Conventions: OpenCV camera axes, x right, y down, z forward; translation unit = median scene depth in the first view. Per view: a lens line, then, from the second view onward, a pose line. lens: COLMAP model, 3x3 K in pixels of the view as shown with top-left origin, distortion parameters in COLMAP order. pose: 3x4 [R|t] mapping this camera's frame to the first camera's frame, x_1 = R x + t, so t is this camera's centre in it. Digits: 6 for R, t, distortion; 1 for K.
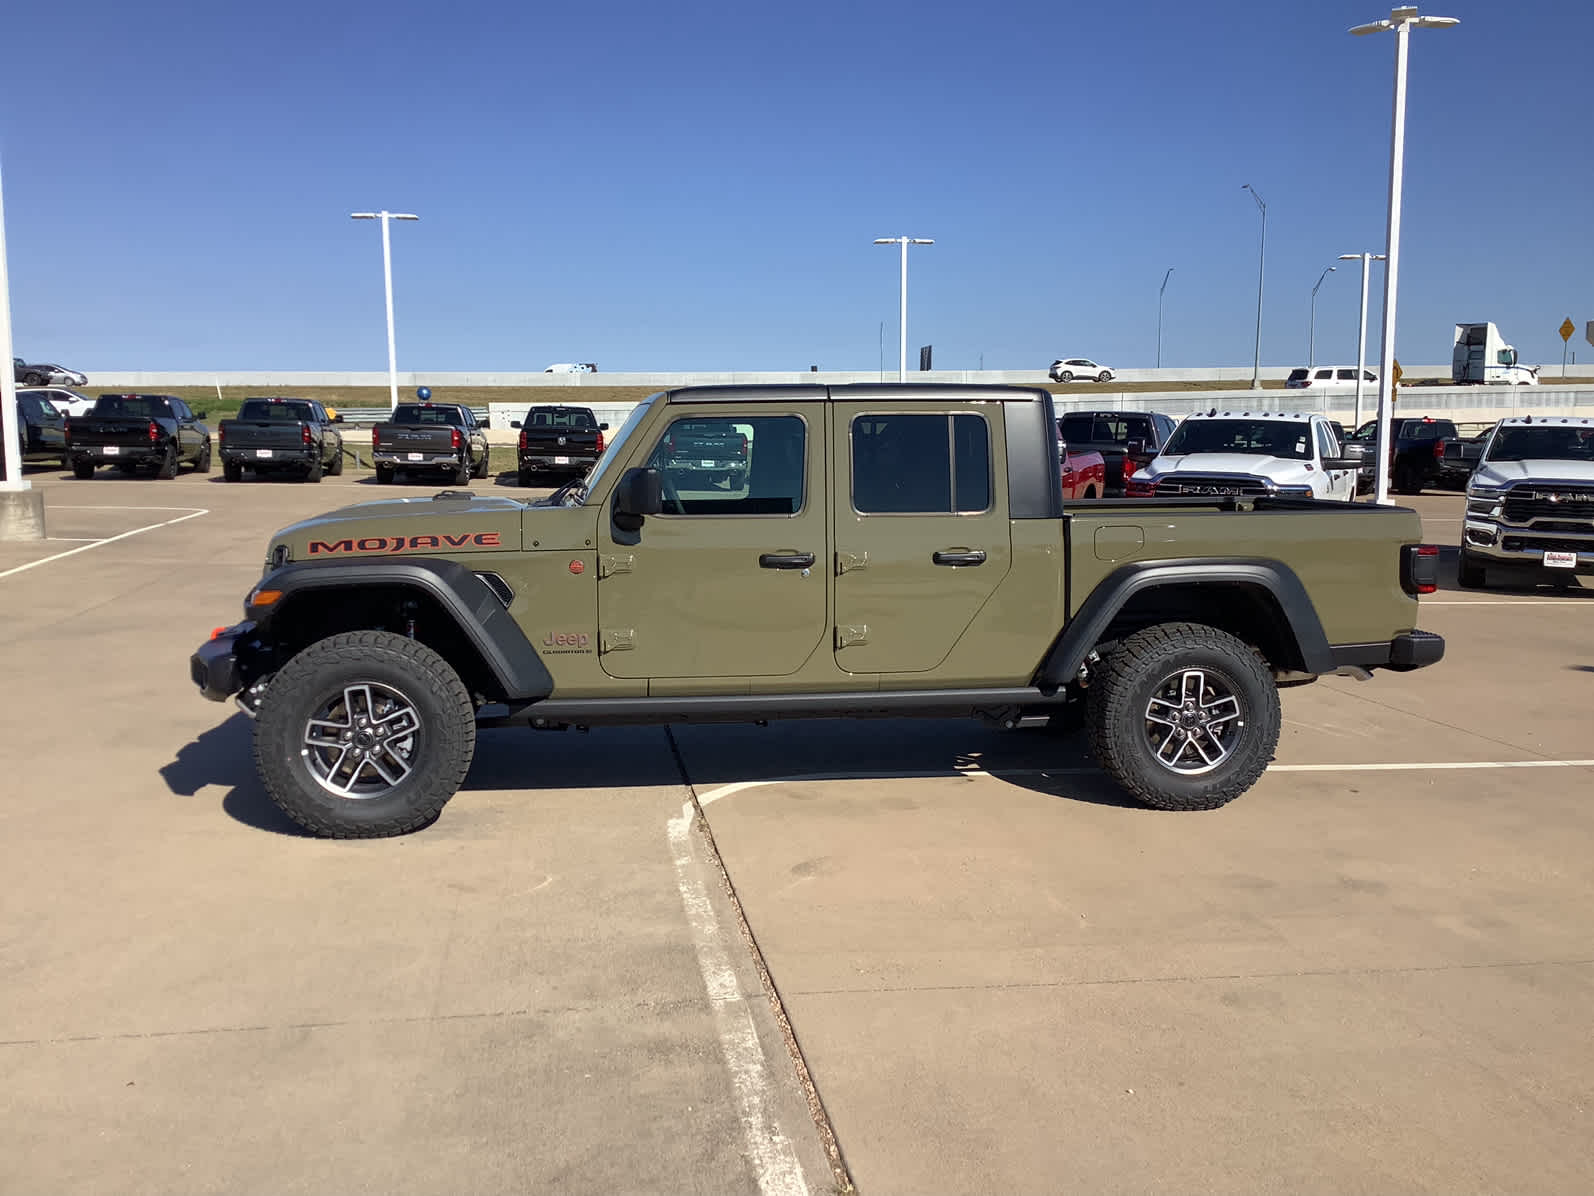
lens RADIAL K [[1427.3, 0, 790.0], [0, 1427.3, 600.9], [0, 0, 1]] dist [0.100601, -0.165348]
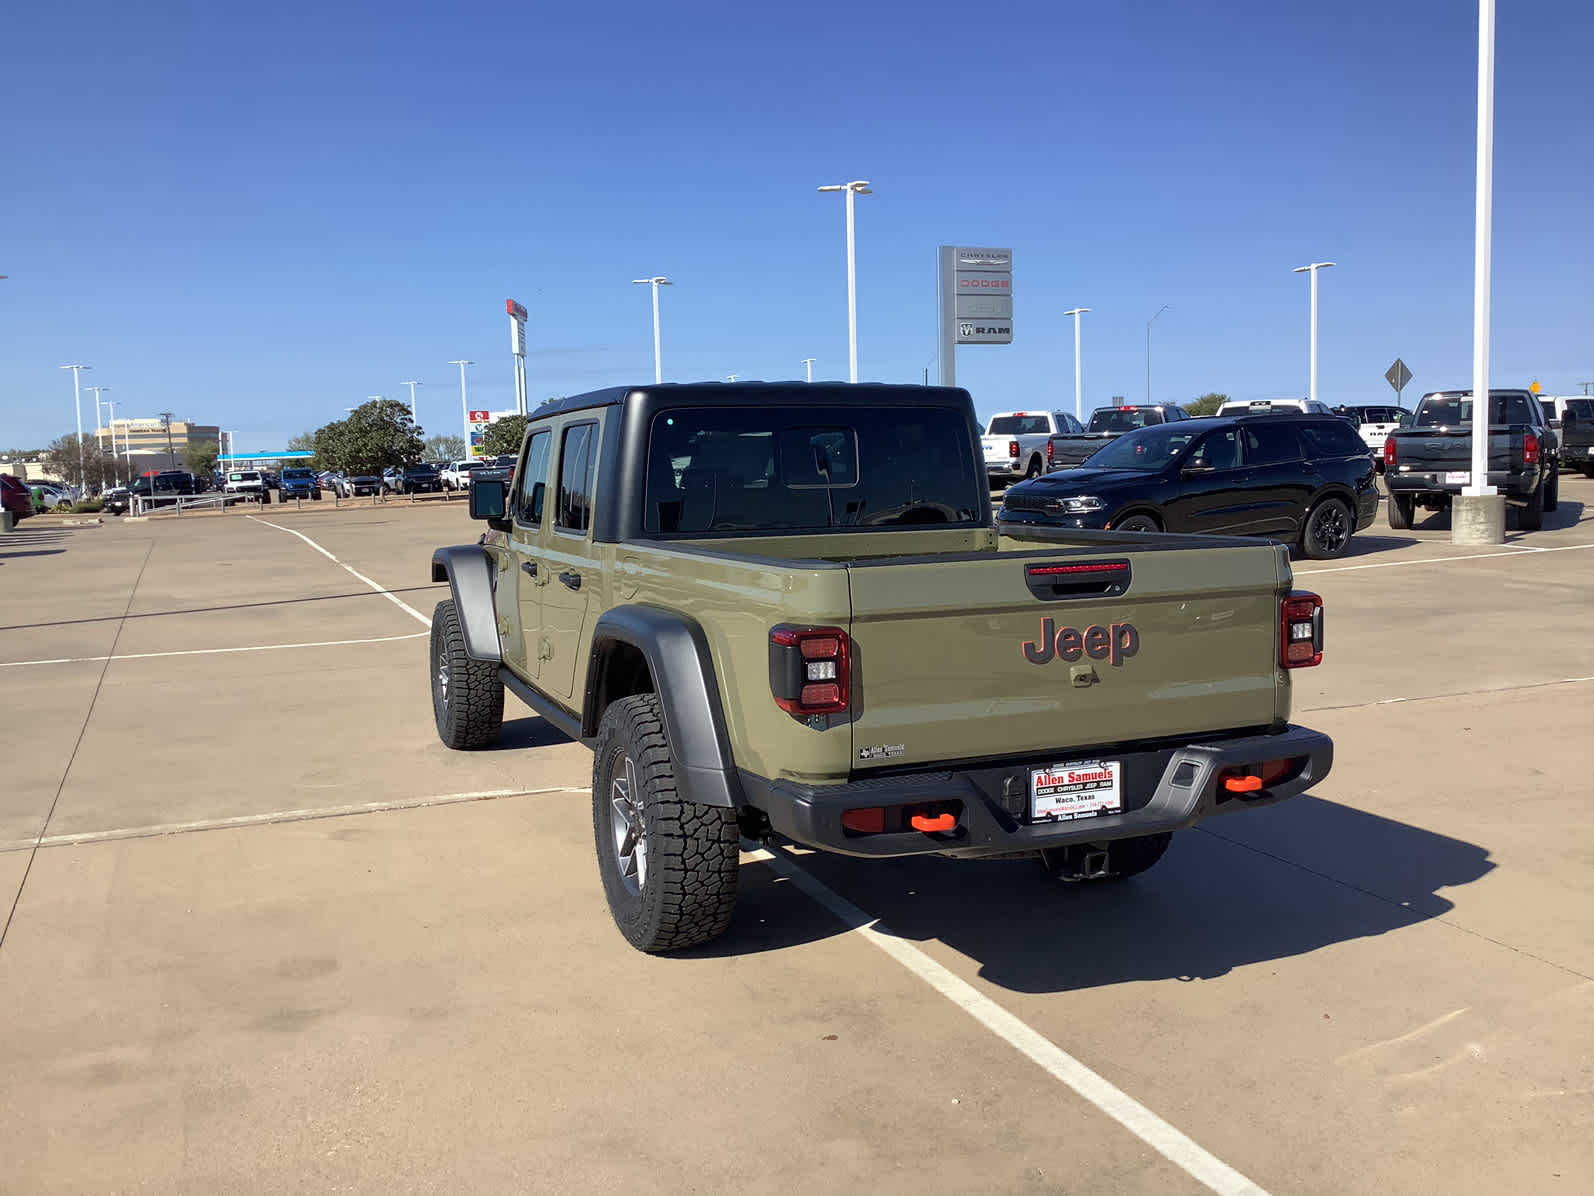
lens RADIAL K [[1427.3, 0, 799.6], [0, 1427.3, 597.6], [0, 0, 1]] dist [0.100601, -0.165348]
pose [[0.236994, 0.090597, -0.967278, 1.080839], [-0.094581, 0.993064, 0.069838, -0.100131], [0.966896, 0.074934, 0.243919, 0.956494]]
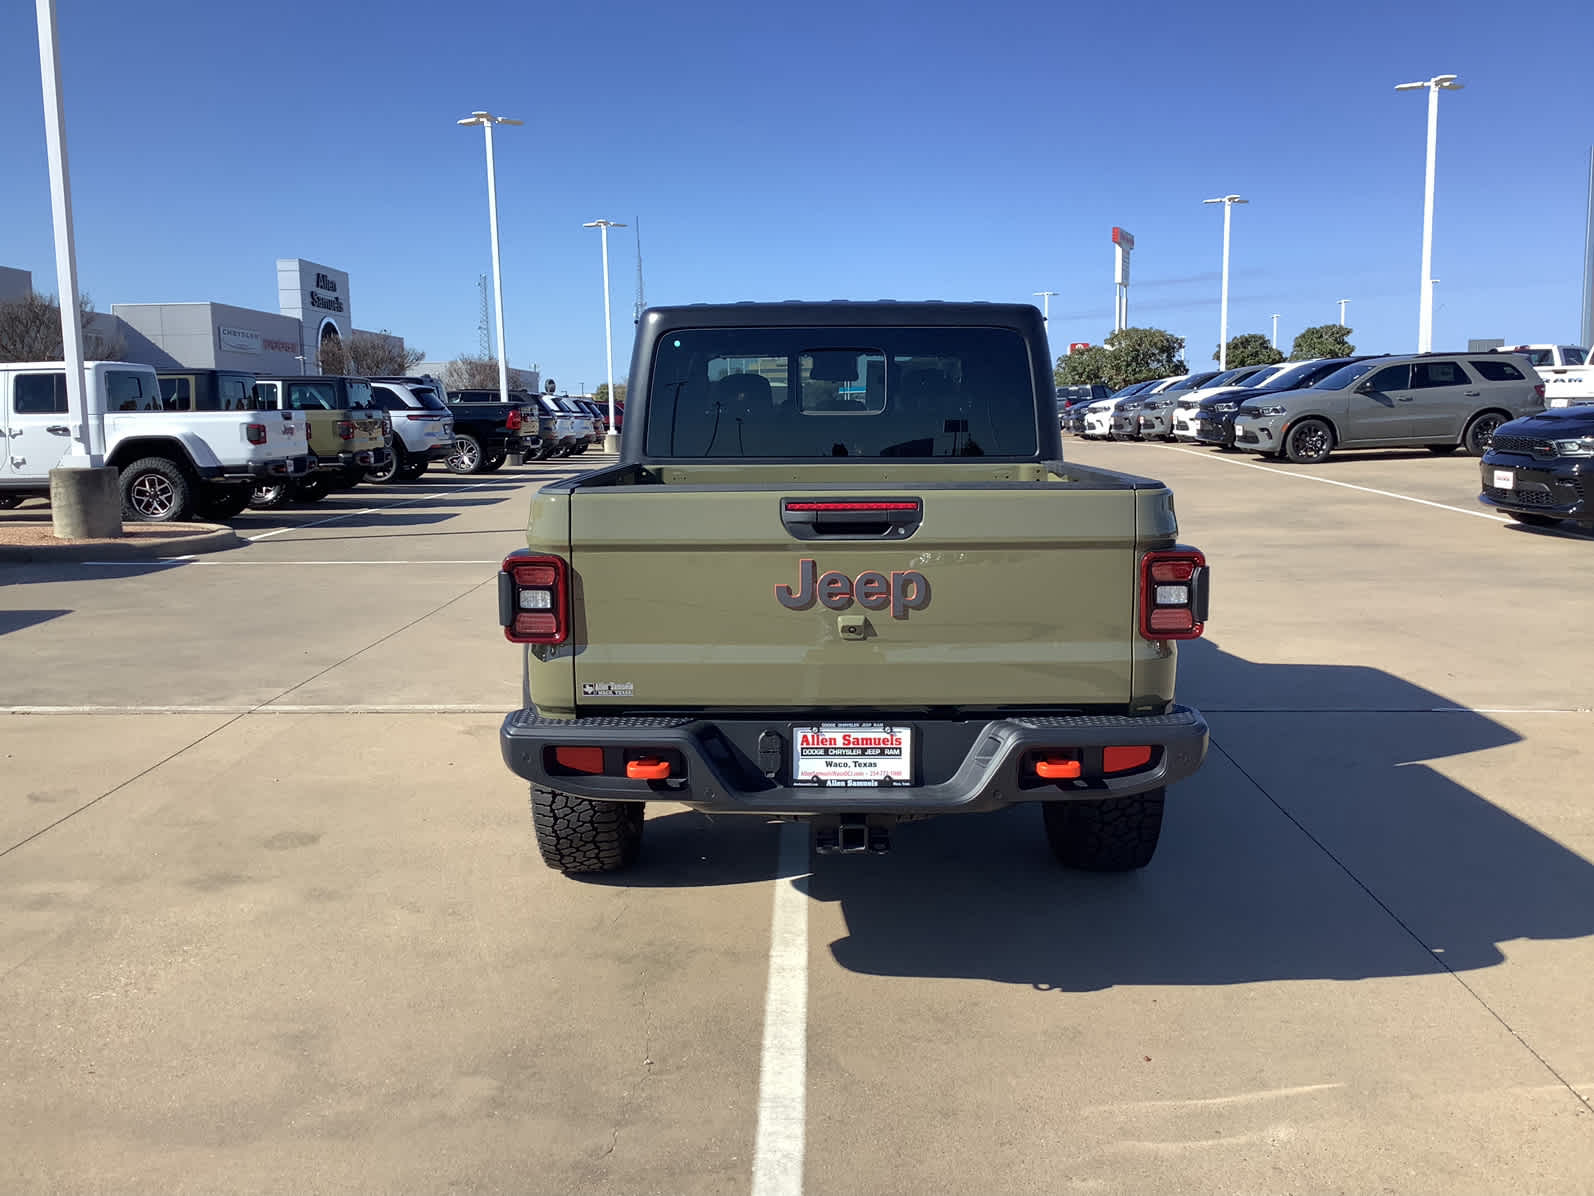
lens RADIAL K [[1427.3, 0, 800.5], [0, 1427.3, 601.2], [0, 0, 1]] dist [0.100601, -0.165348]
pose [[-0.176175, 0.139651, -0.974402, 1.047254], [-0.107667, 0.981212, 0.160094, -0.132272], [0.978453, 0.133116, -0.157829, 1.316836]]
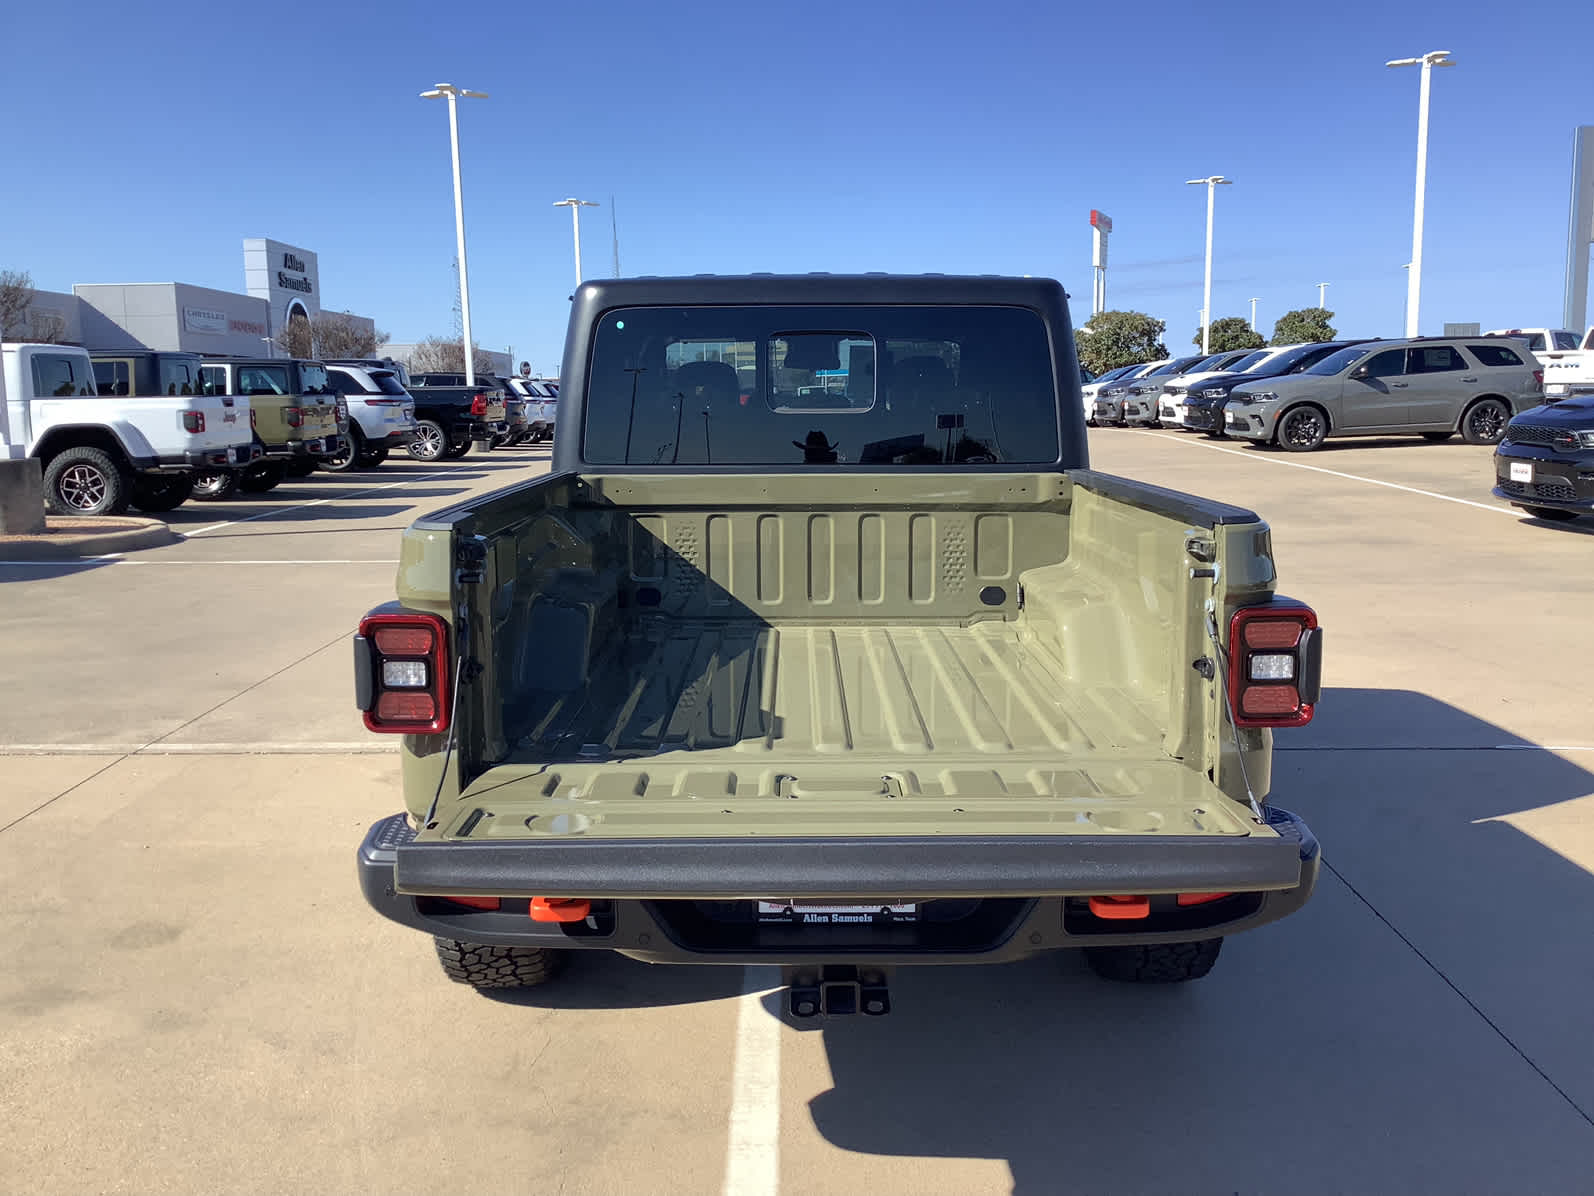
lens RADIAL K [[1427.3, 0, 799.9], [0, 1427.3, 600.2], [0, 0, 1]] dist [0.100601, -0.165348]
pose [[-0.161022, 0.150409, -0.975423, 0.892020], [-0.109271, 0.979526, 0.169080, -0.134729], [0.980883, 0.133811, -0.141290, 1.291668]]
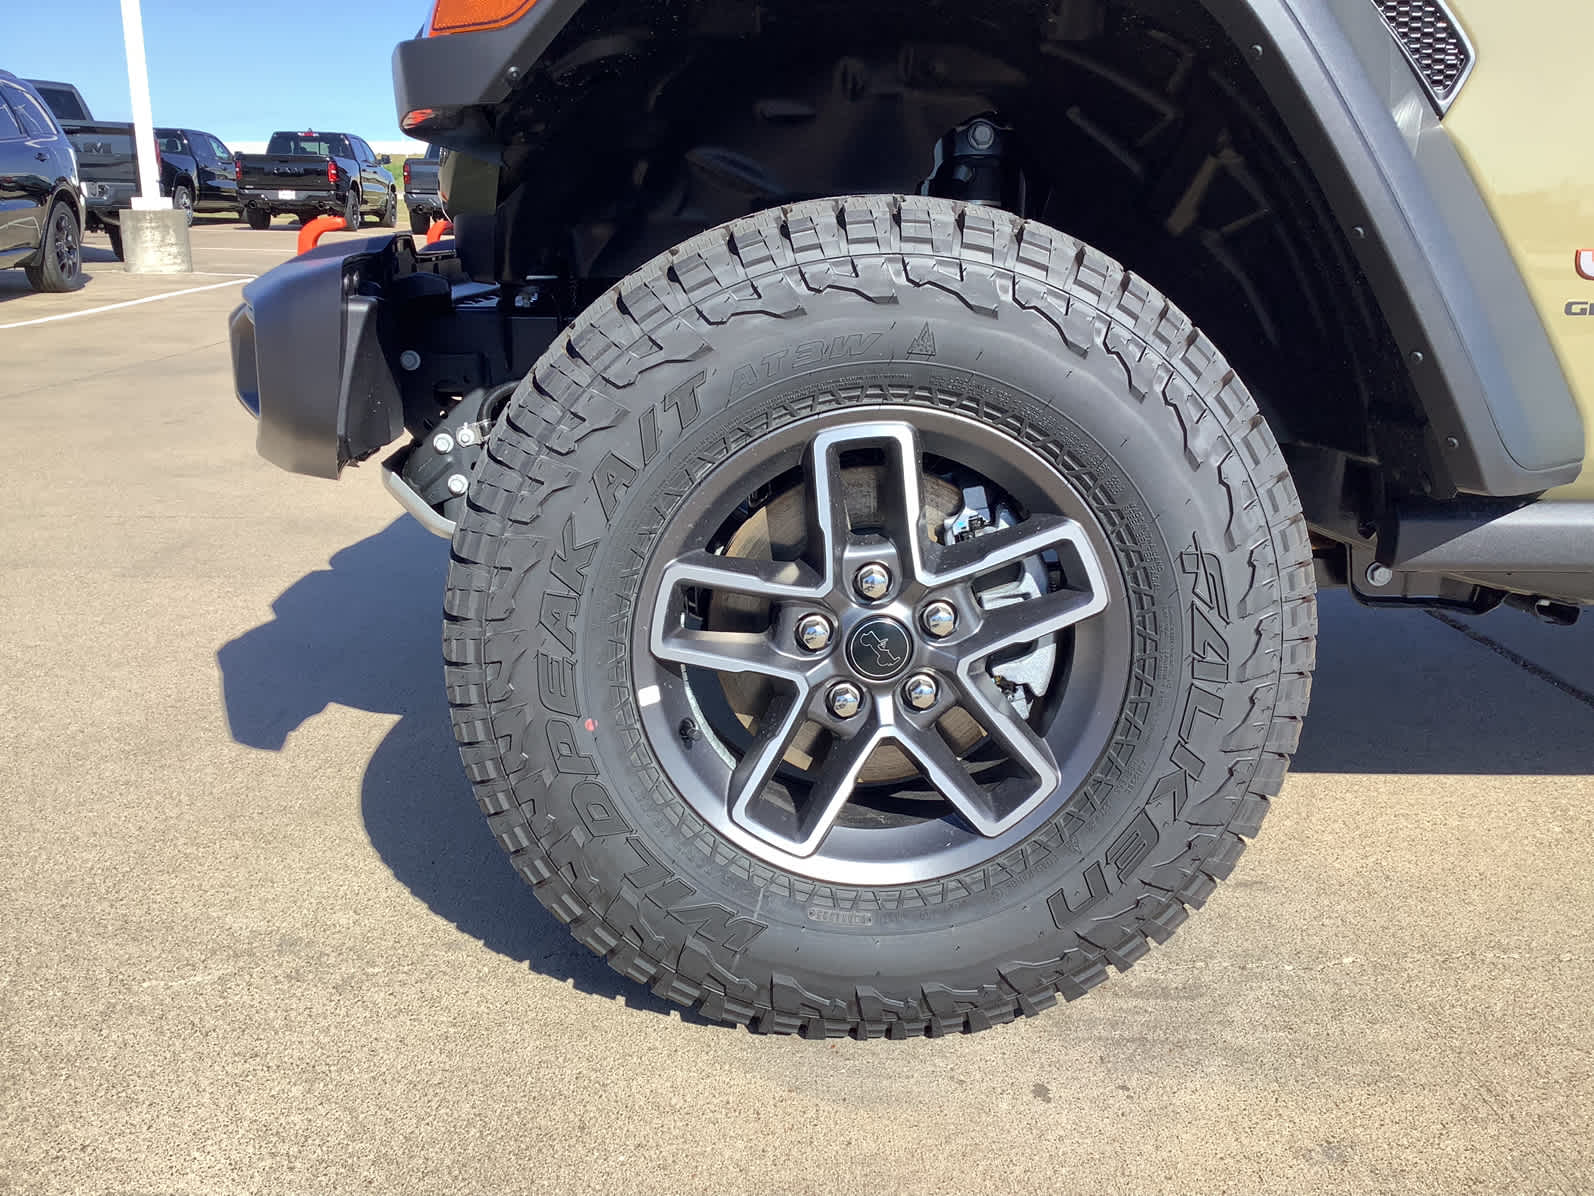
lens RADIAL K [[1427.3, 0, 789.9], [0, 1427.3, 600.0], [0, 0, 1]] dist [0.100601, -0.165348]
pose [[0.992171, 0.035474, -0.119741, -0.281556], [-0.018422, 0.989892, 0.140622, 0.054357], [0.123519, -0.137316, 0.982796, 0.759676]]
